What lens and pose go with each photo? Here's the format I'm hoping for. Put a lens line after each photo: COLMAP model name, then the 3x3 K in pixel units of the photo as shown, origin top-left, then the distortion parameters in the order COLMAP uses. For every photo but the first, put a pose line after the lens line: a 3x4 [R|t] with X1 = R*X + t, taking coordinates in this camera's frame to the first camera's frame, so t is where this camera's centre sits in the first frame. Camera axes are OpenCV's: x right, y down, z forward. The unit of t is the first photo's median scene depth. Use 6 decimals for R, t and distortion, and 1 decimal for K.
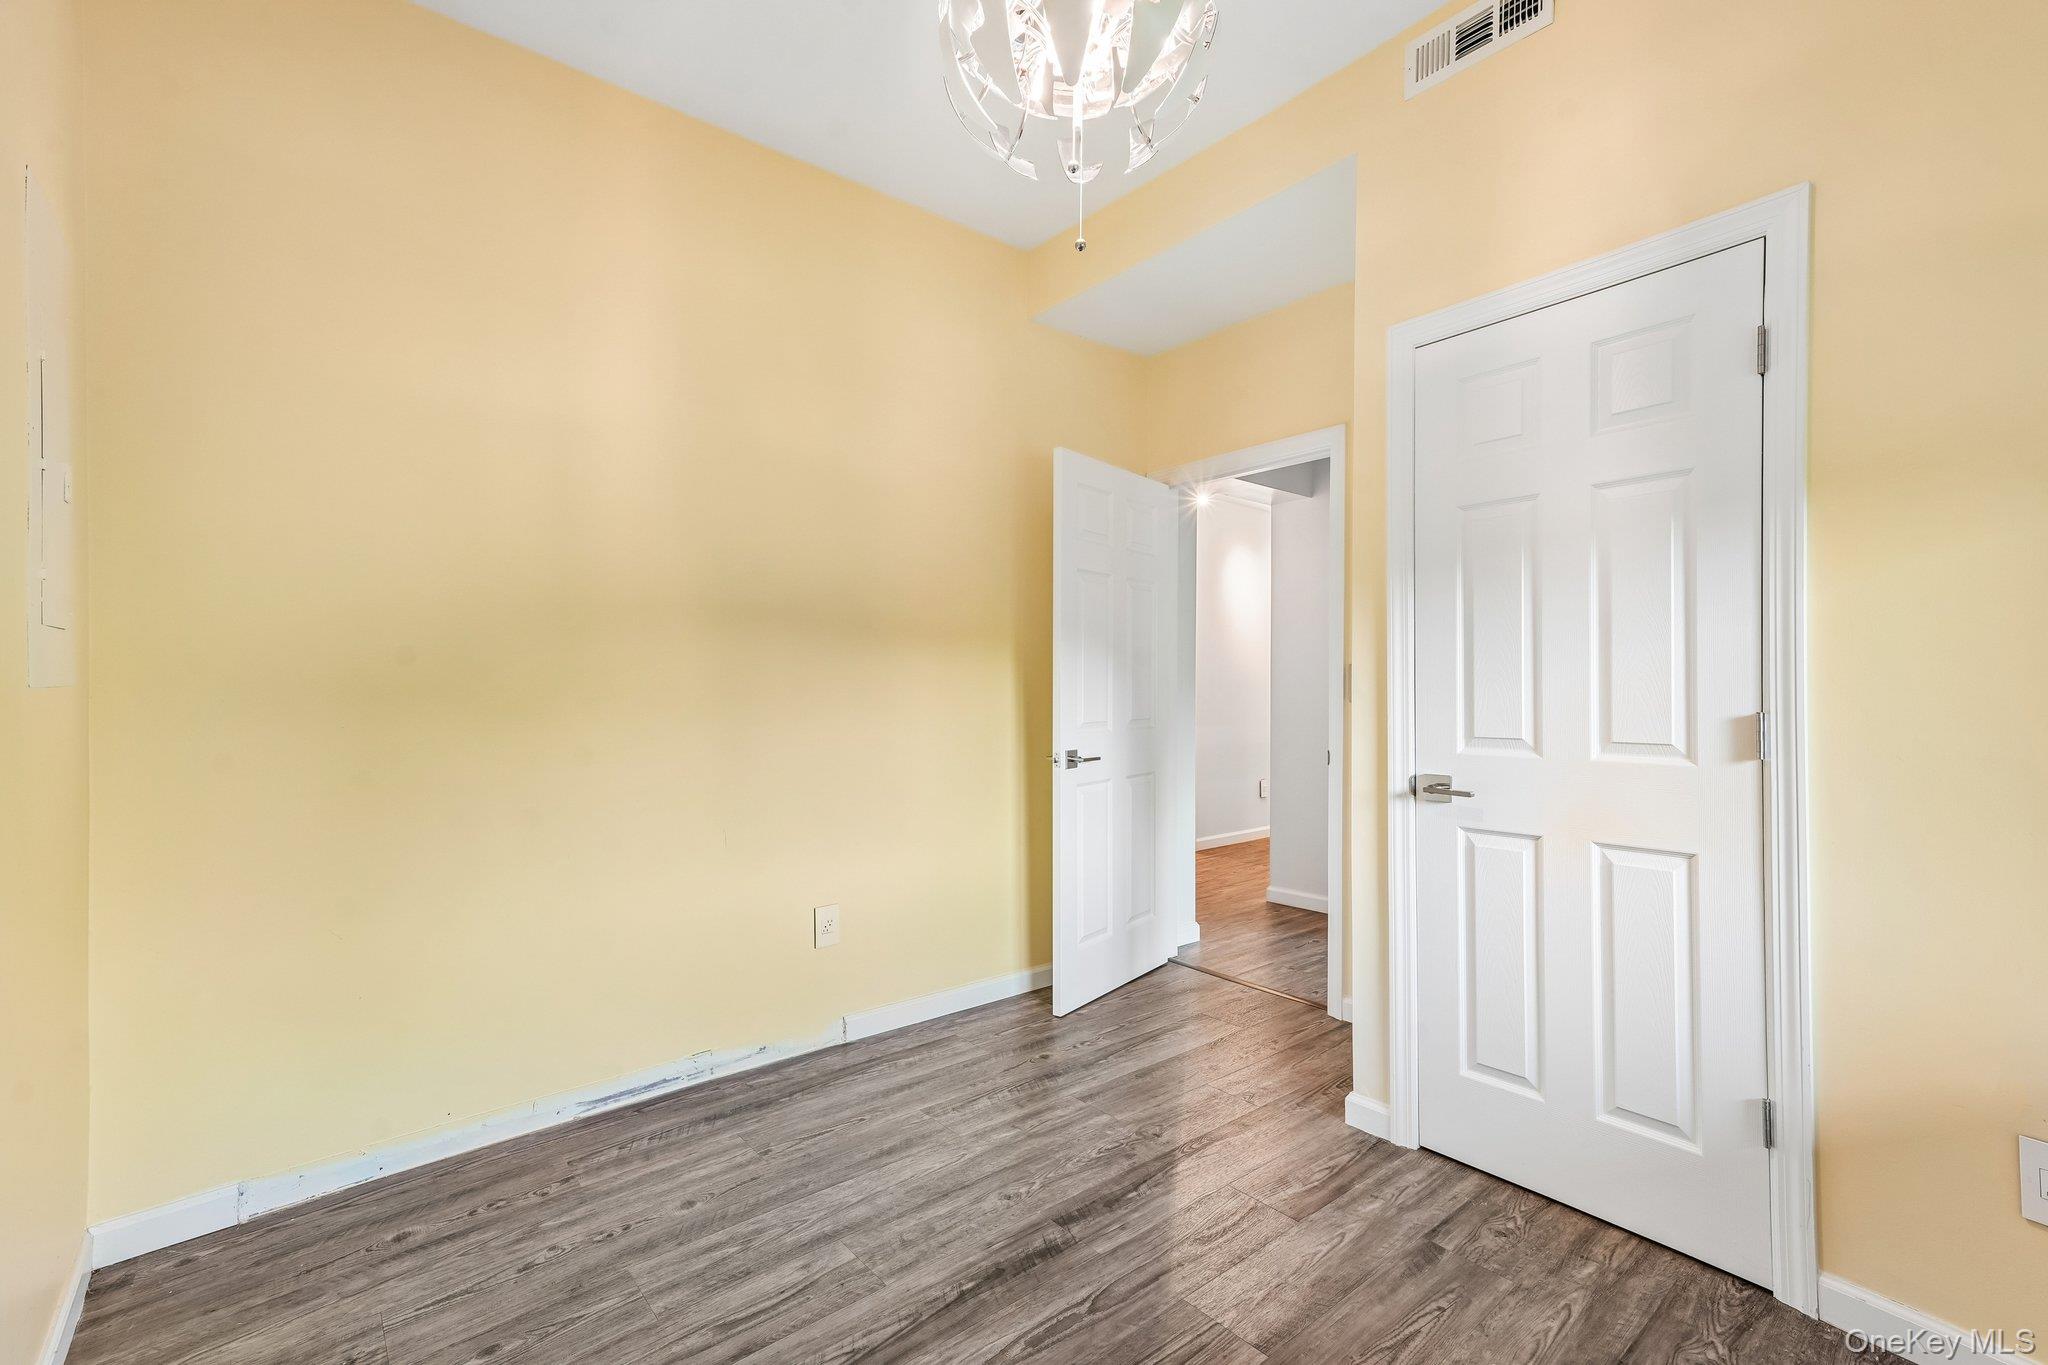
lens RADIAL K [[907.1, 0, 1024.0], [0, 907.1, 682.5], [0, 0, 1]] dist [-0.077894, 0.048610]
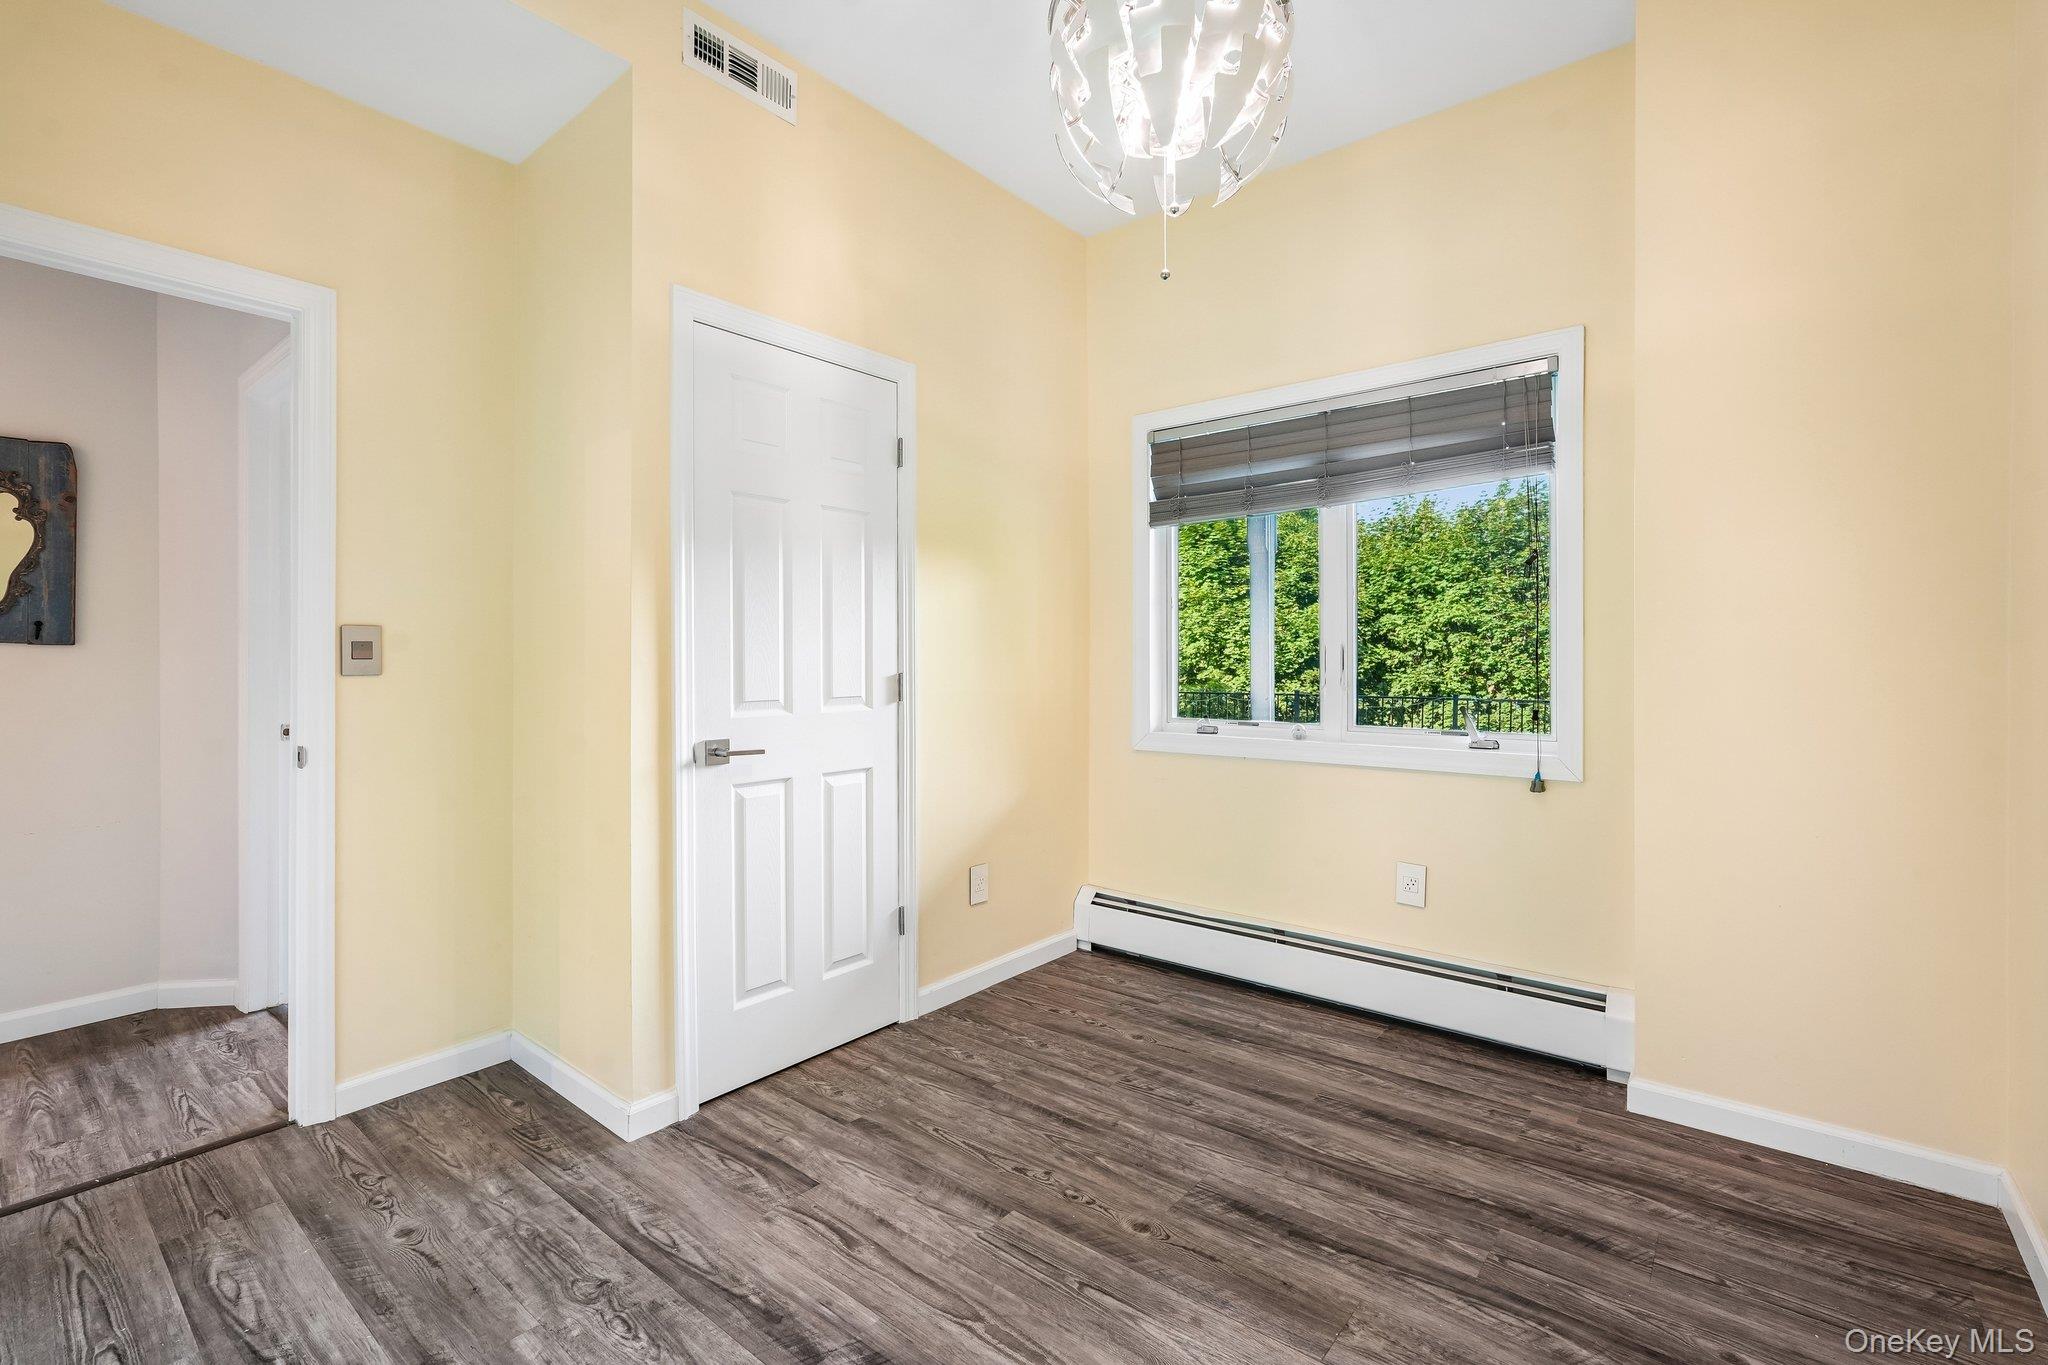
lens RADIAL K [[894.7, 0, 1018.9], [0, 894.7, 646.9], [0, 0, 1]] dist [0.001616, -0.009527]
pose [[-0.191503, 0.002254, 0.981489, -0.719211], [-0.012929, 0.999905, -0.004819, -0.006978], [-0.981407, -0.013613, -0.191456, 0.943100]]
